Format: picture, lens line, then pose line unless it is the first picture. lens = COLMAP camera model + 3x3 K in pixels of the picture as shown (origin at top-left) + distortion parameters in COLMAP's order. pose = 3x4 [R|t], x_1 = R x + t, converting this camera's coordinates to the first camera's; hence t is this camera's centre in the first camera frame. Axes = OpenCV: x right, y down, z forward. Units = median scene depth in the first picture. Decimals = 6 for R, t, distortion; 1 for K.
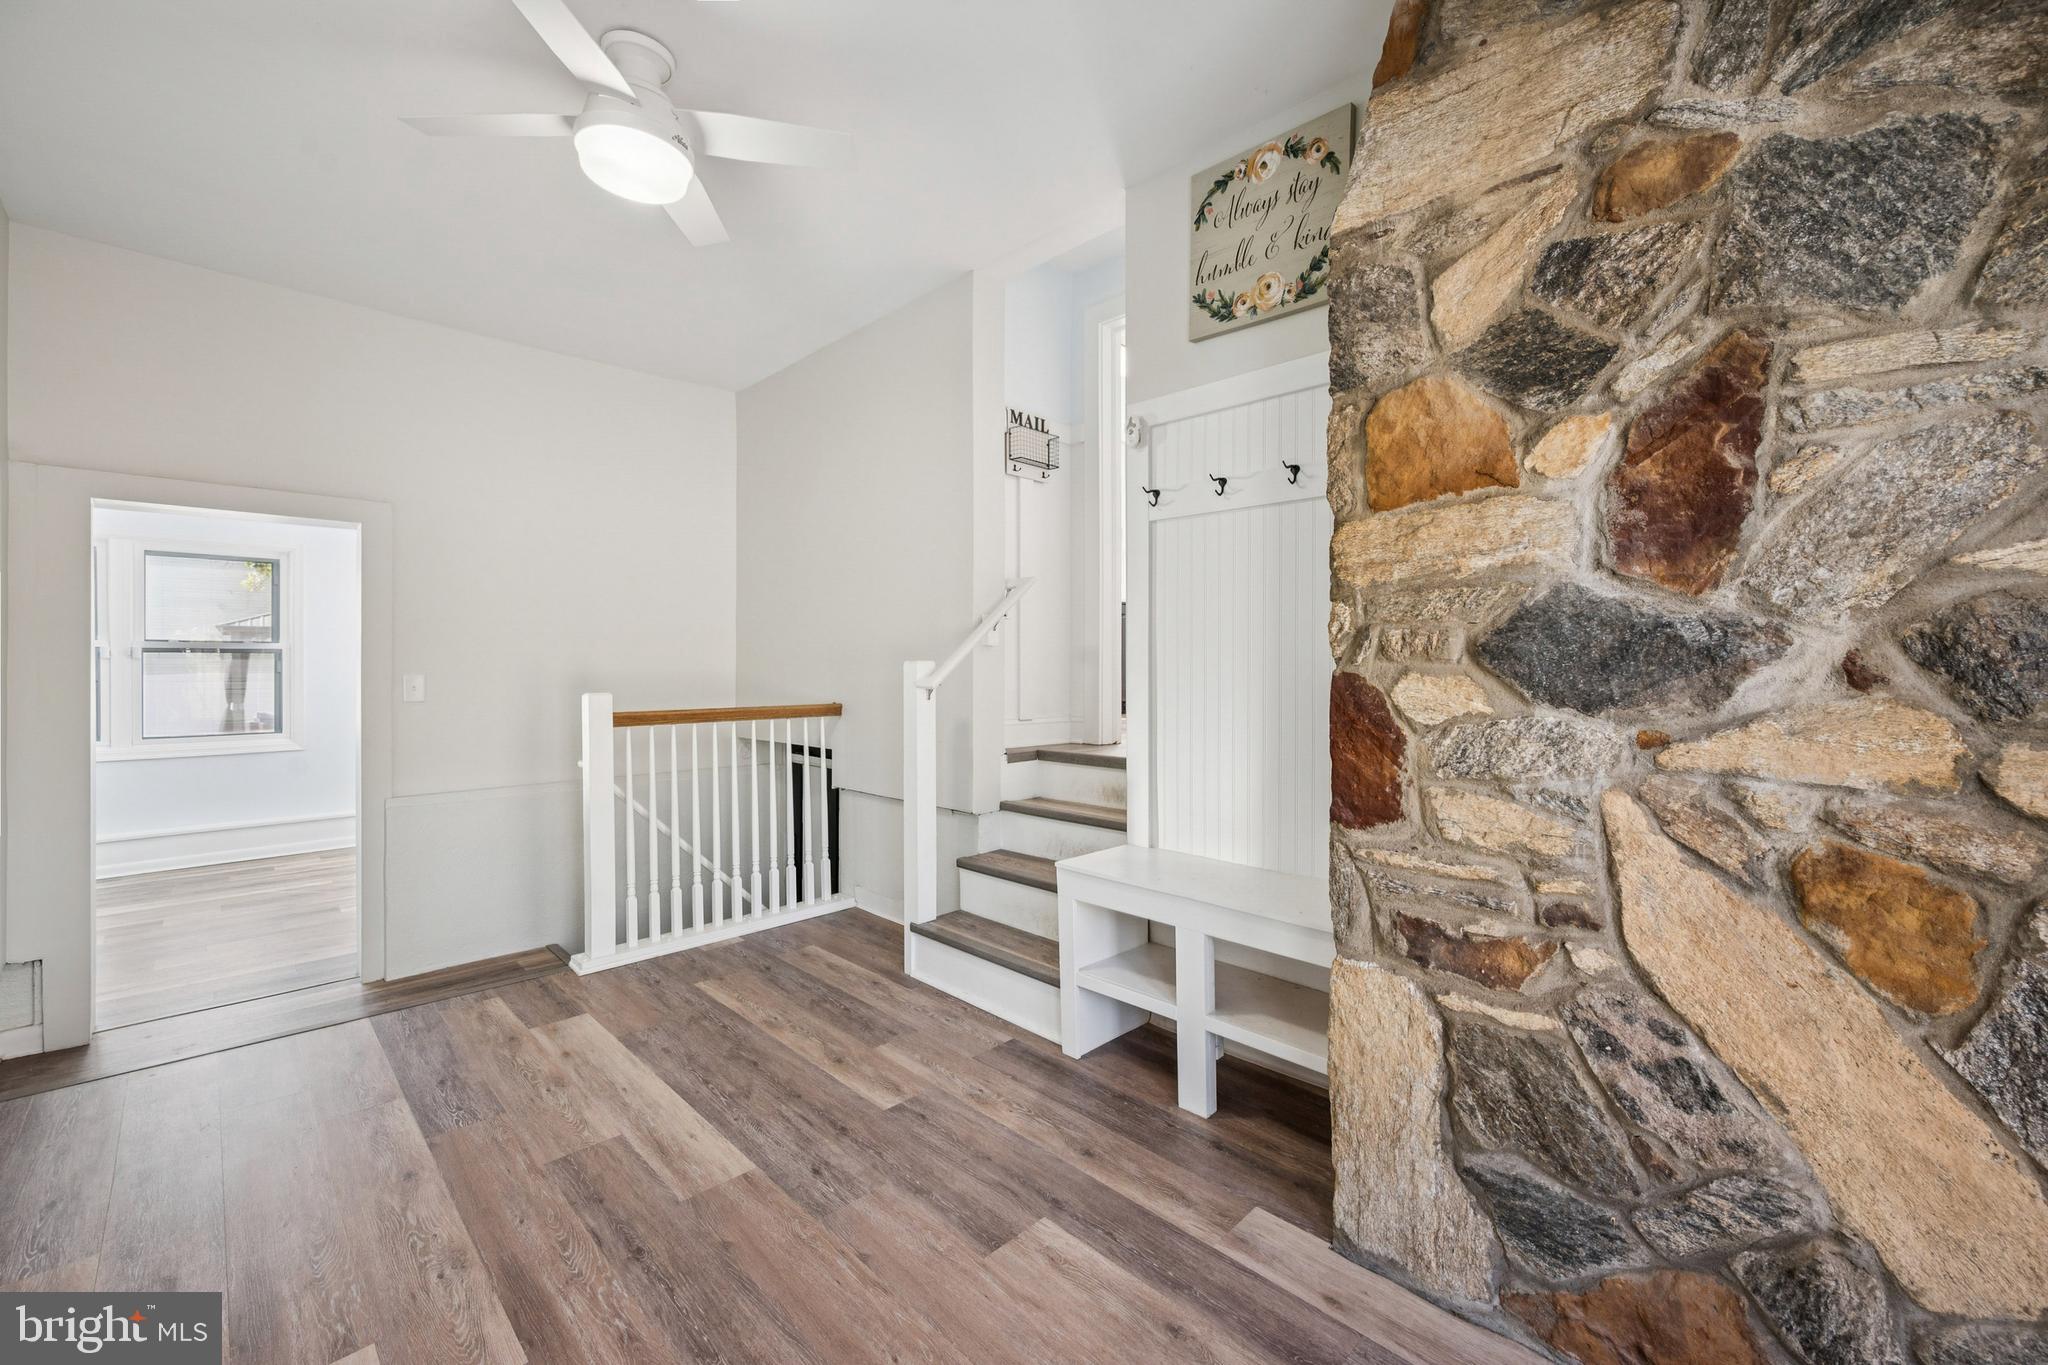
lens RADIAL K [[821.1, 0, 1032.4], [0, 821.1, 675.0], [0, 0, 1]] dist [-0.000068, -0.000486]
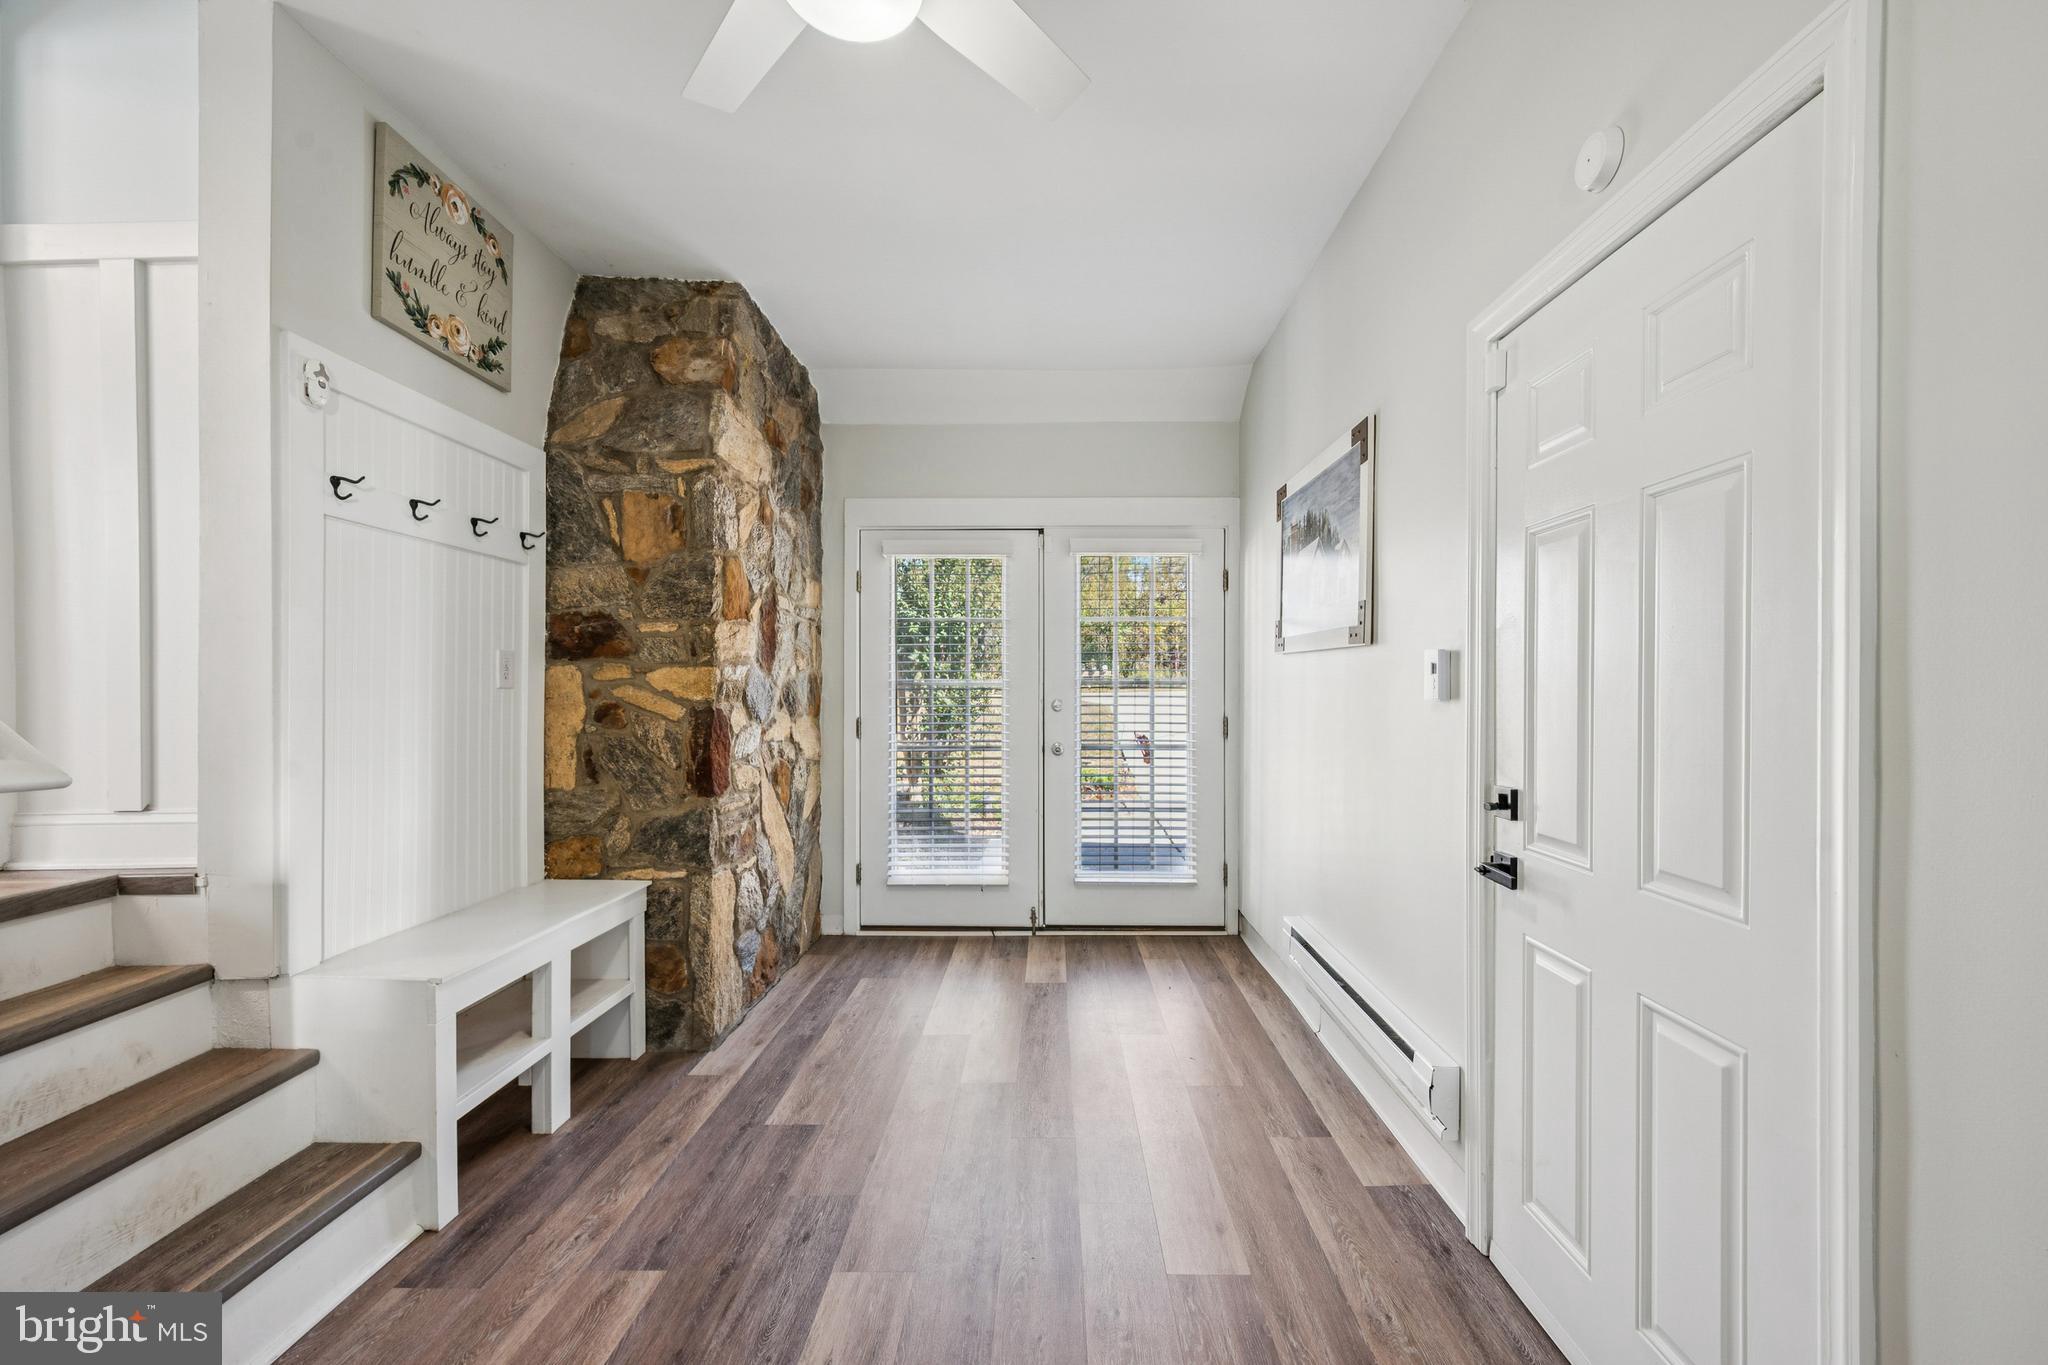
lens RADIAL K [[821.1, 0, 1029.6], [0, 821.1, 687.0], [0, 0, 1]] dist [-0.000068, -0.000486]
pose [[-0.681512, -0.002478, 0.731803, -0.948443], [0.003816, 0.999969, 0.006940, -0.042776], [-0.731797, 0.007522, -0.681481, 1.204934]]
